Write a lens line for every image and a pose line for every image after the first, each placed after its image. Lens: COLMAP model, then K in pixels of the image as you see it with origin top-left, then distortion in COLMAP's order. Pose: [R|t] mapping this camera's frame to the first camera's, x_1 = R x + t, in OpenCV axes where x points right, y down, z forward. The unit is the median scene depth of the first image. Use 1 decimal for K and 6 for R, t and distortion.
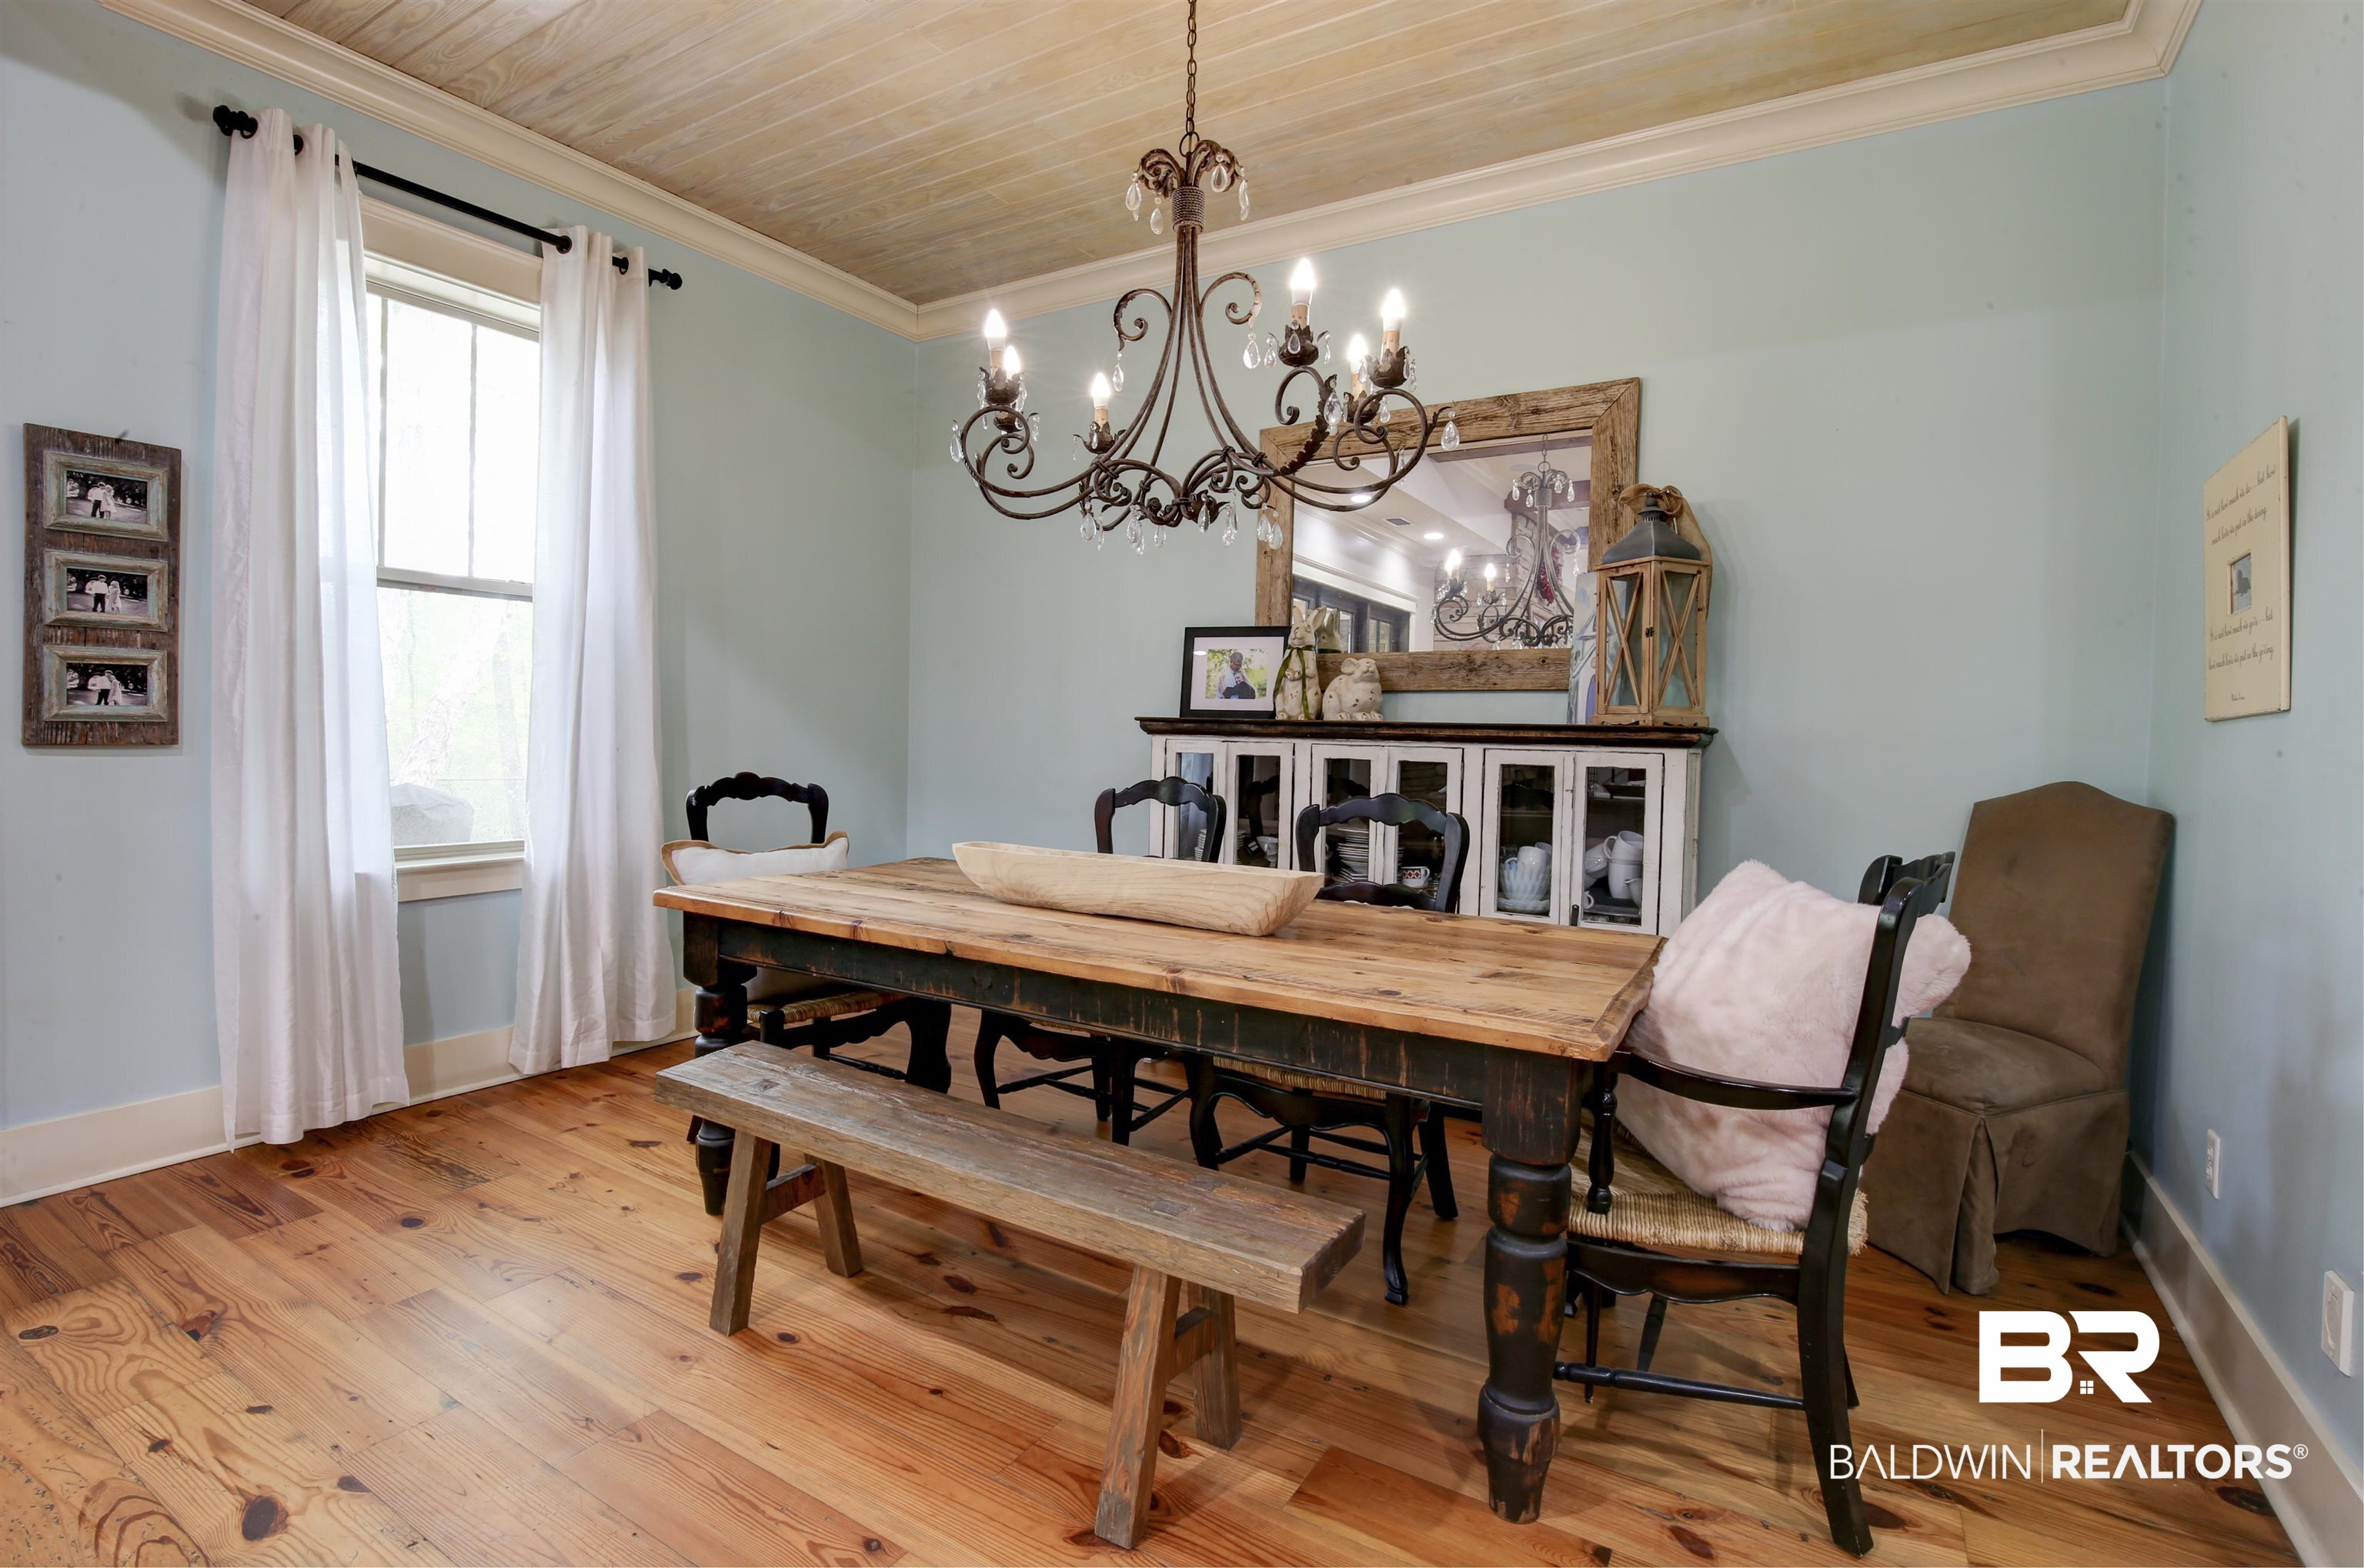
lens RADIAL K [[1106.6, 0, 1177.2], [0, 1106.6, 777.4], [0, 0, 1]] dist [-0.031032, 0.001885]
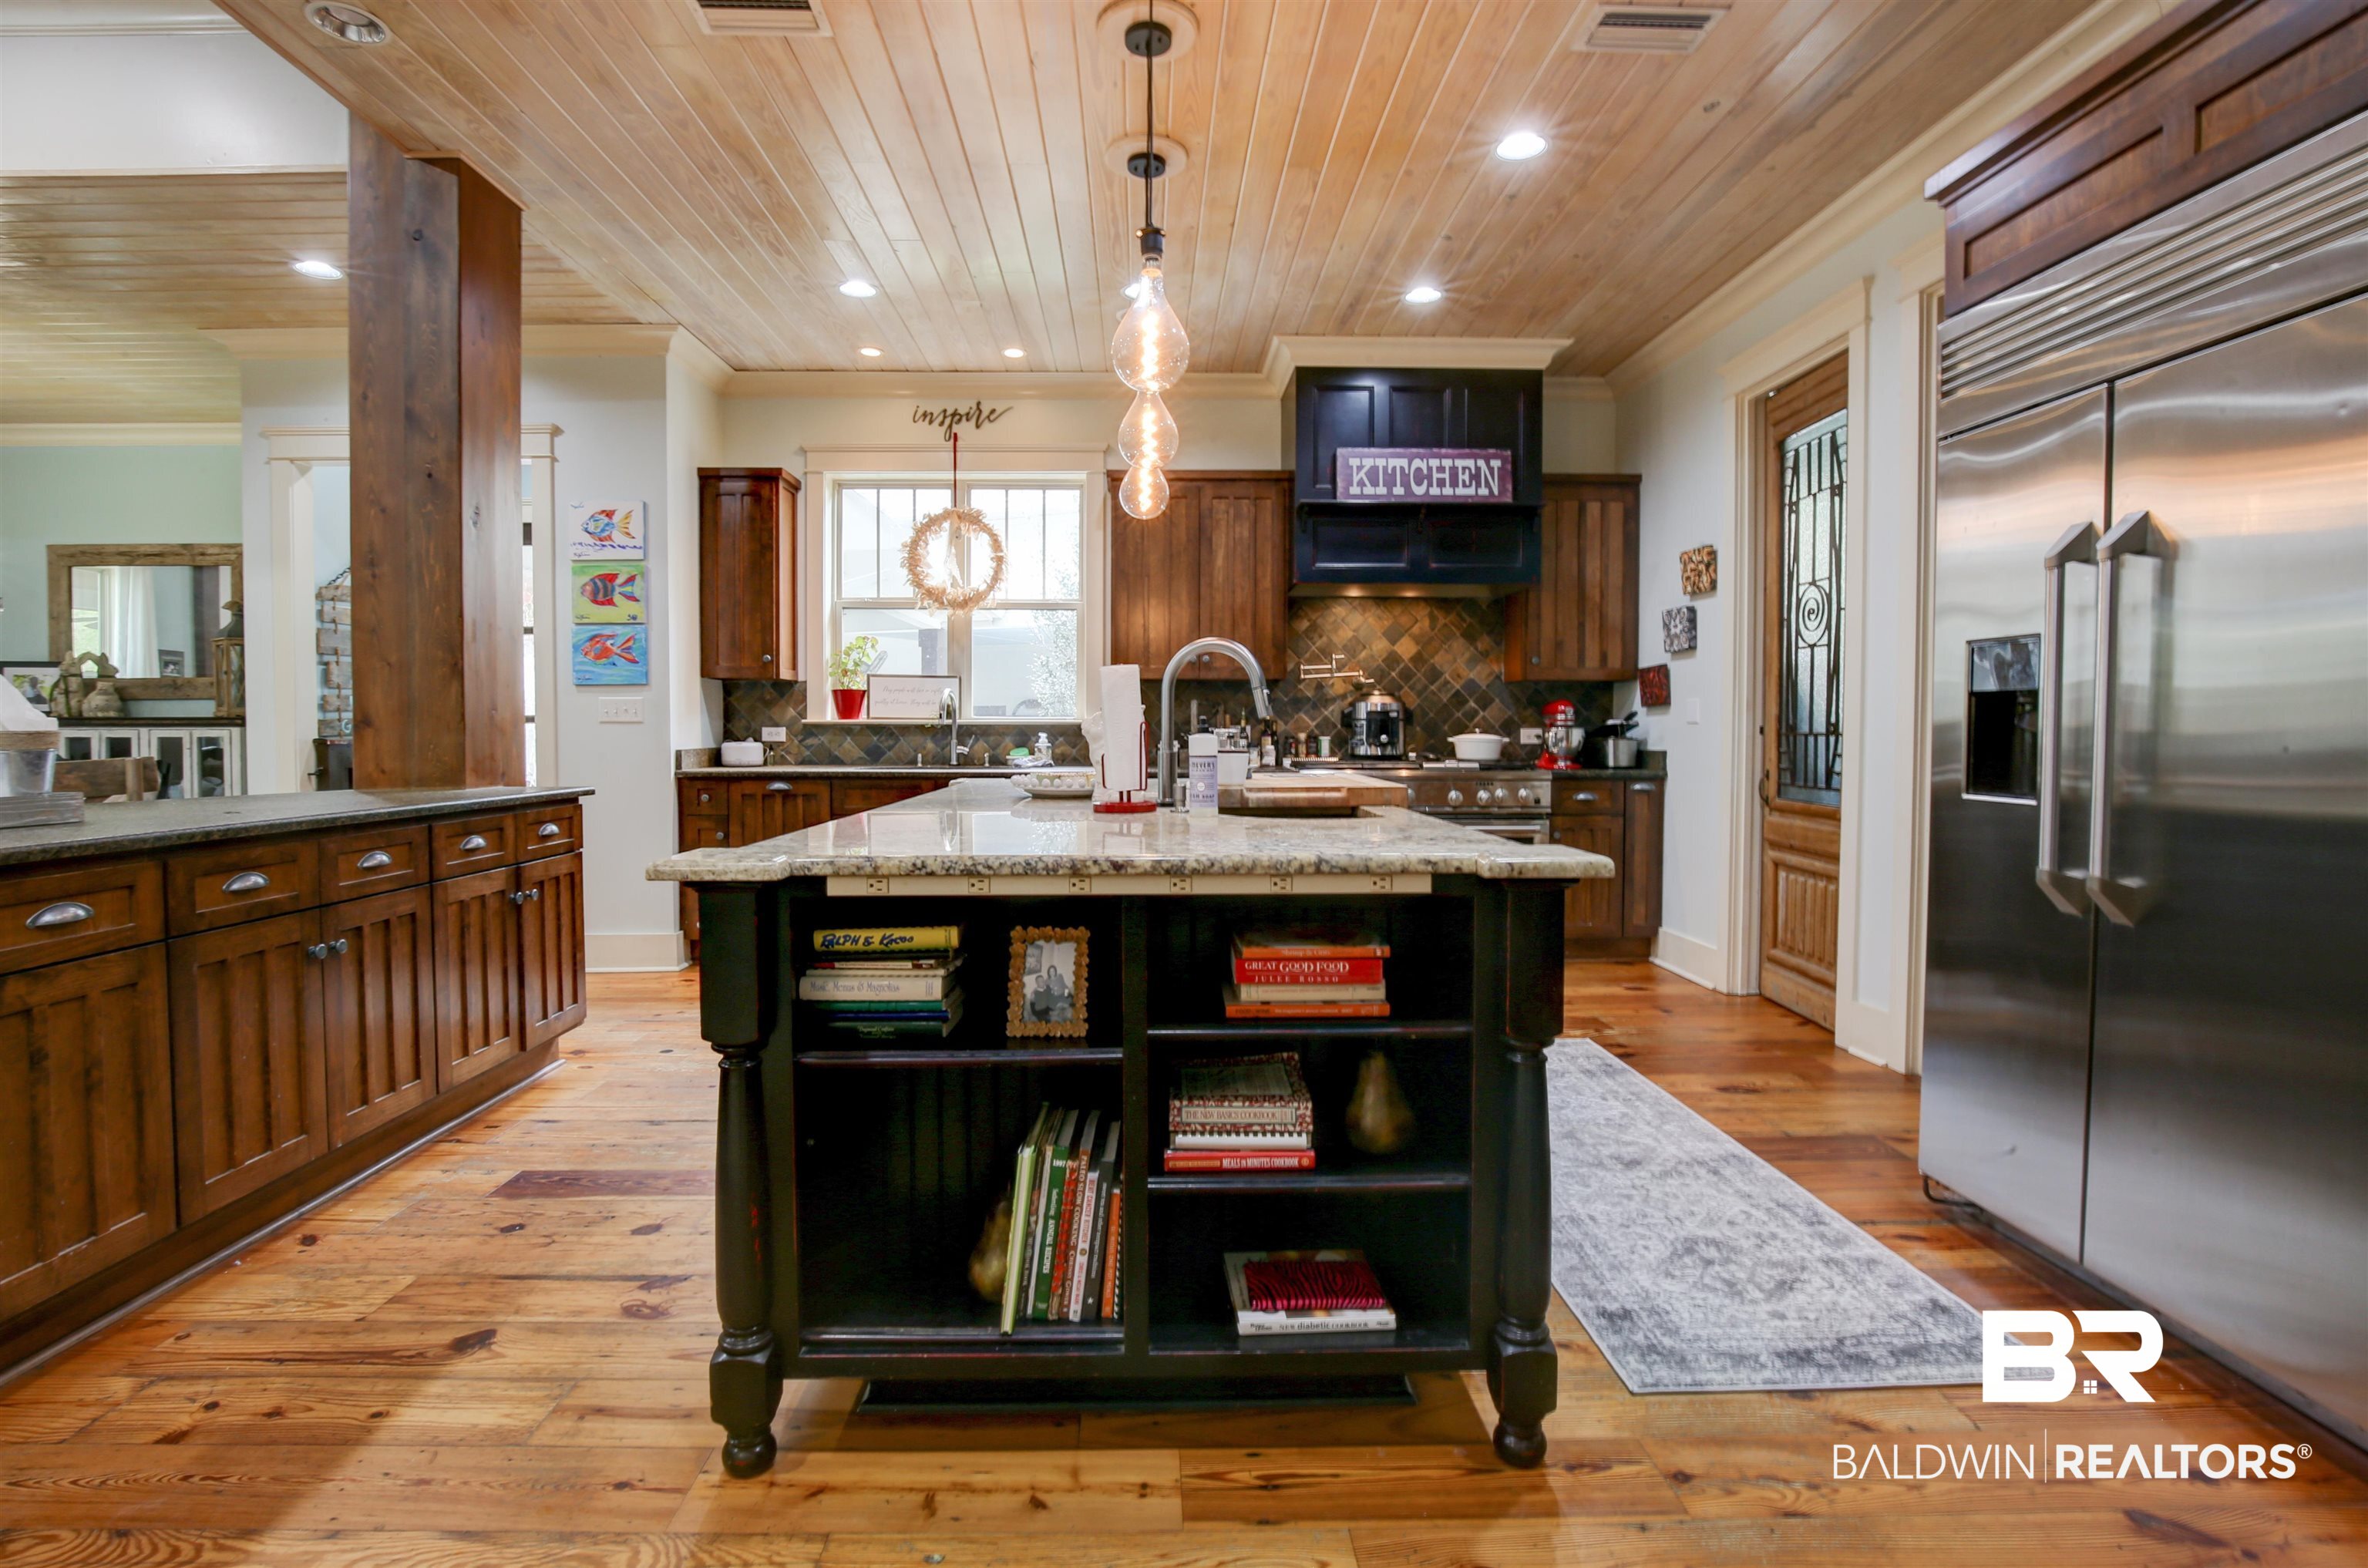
lens RADIAL K [[1108.6, 0, 1154.5], [0, 1108.6, 763.3], [0, 0, 1]] dist [-0.031032, 0.001885]
pose [[0.841100, -0.039392, 0.539443, 0.740374], [0.037150, 0.999197, 0.015040, 0.072143], [-0.539602, 0.007390, 0.841888, -1.604236]]
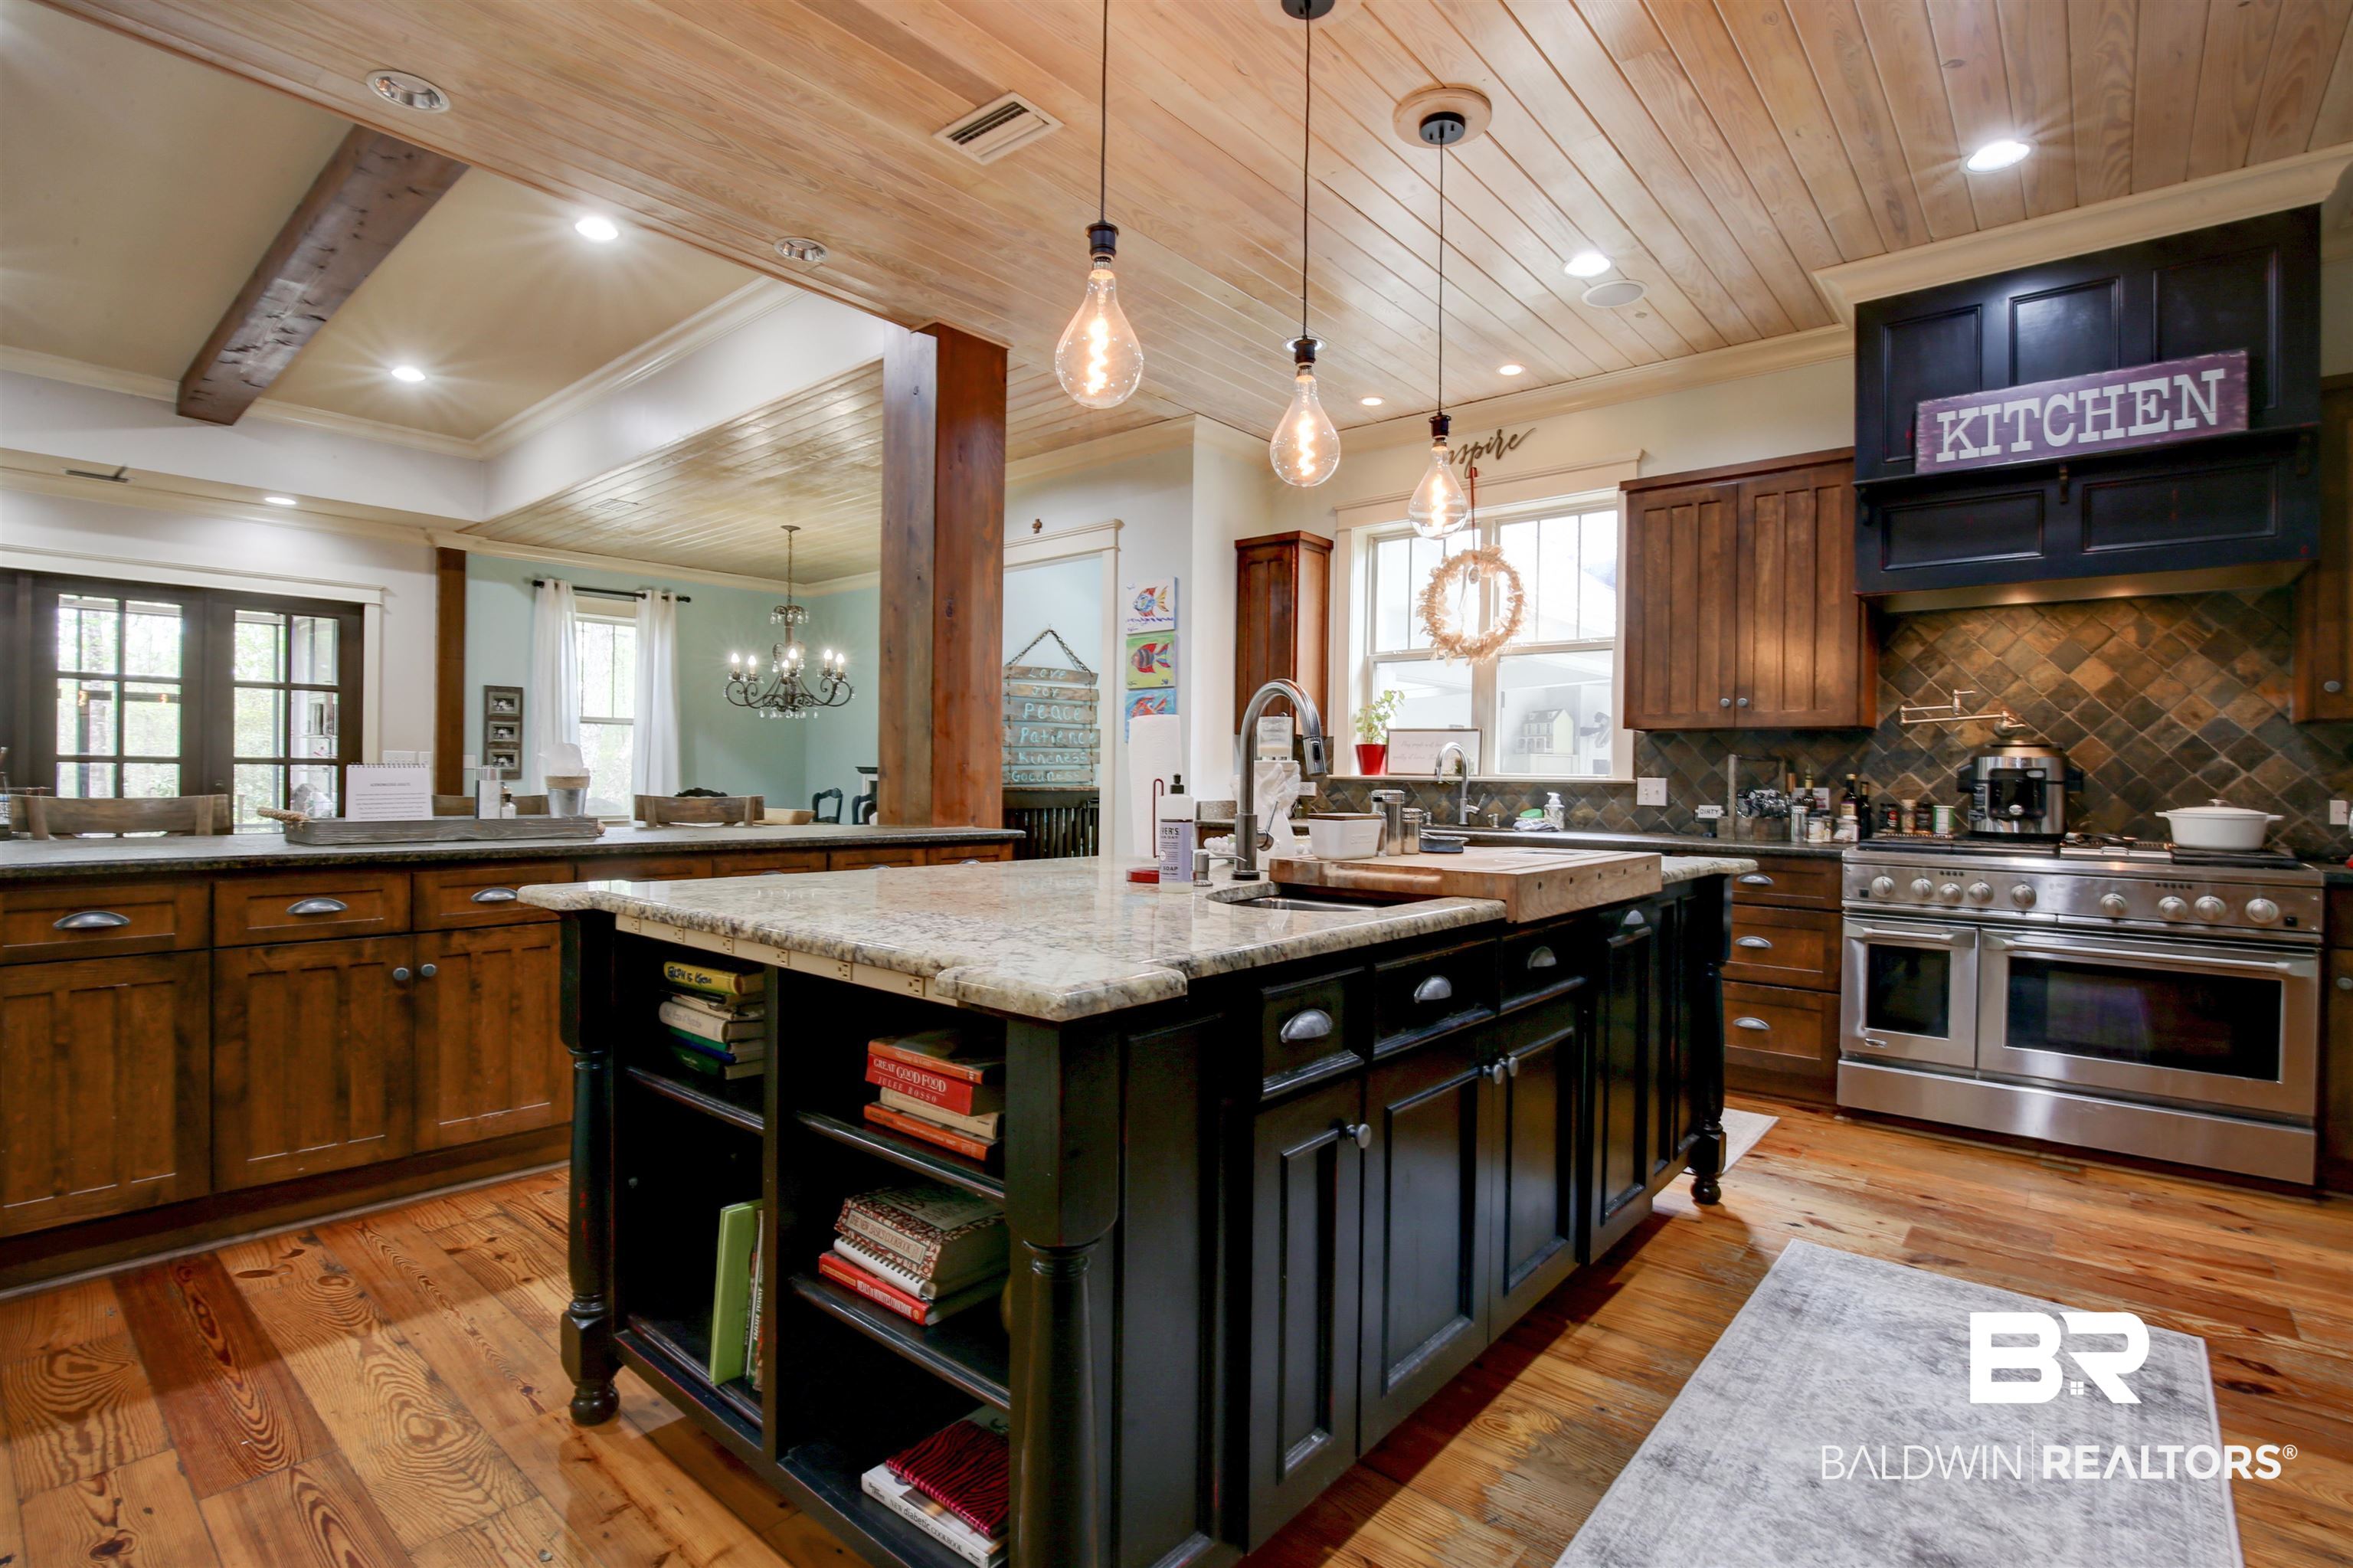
lens RADIAL K [[1101.6, 0, 1165.4], [0, 1101.6, 783.4], [0, 0, 1]] dist [-0.031032, 0.001885]
pose [[0.989054, -0.007793, -0.147346, 1.214433], [0.003164, 0.999495, -0.031623, 0.077657], [0.147518, 0.030811, 0.988579, -1.613768]]
